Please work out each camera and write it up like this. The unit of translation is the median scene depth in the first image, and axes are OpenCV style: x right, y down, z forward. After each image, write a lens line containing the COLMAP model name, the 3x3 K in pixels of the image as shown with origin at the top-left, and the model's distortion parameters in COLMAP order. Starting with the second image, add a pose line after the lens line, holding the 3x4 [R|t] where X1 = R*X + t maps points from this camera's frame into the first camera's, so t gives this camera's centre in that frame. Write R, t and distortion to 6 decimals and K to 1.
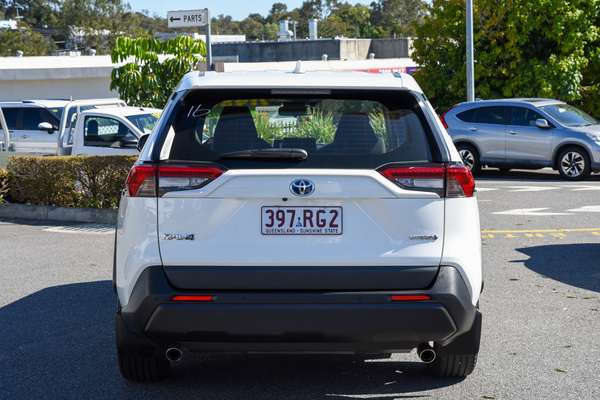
lens RADIAL K [[1078.6, 0, 301.9], [0, 1078.6, 199.8], [0, 0, 1]] dist [0.060606, 0.000000]
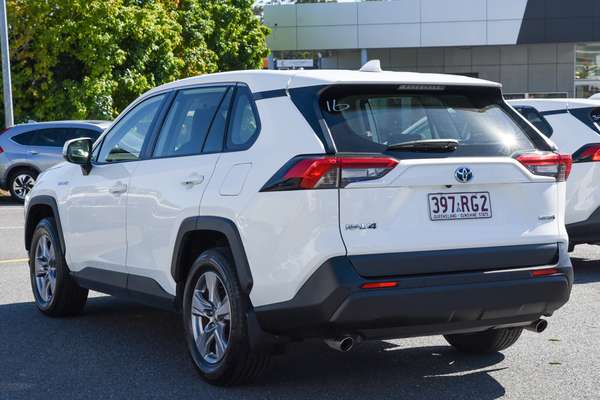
lens RADIAL K [[1078.6, 0, 301.3], [0, 1078.6, 199.5], [0, 0, 1]] dist [0.060606, 0.000000]
pose [[0.911331, -0.036436, 0.410059, -0.581004], [0.044776, 0.998939, -0.010751, 0.017281], [-0.409232, 0.028158, 0.911996, 0.089682]]
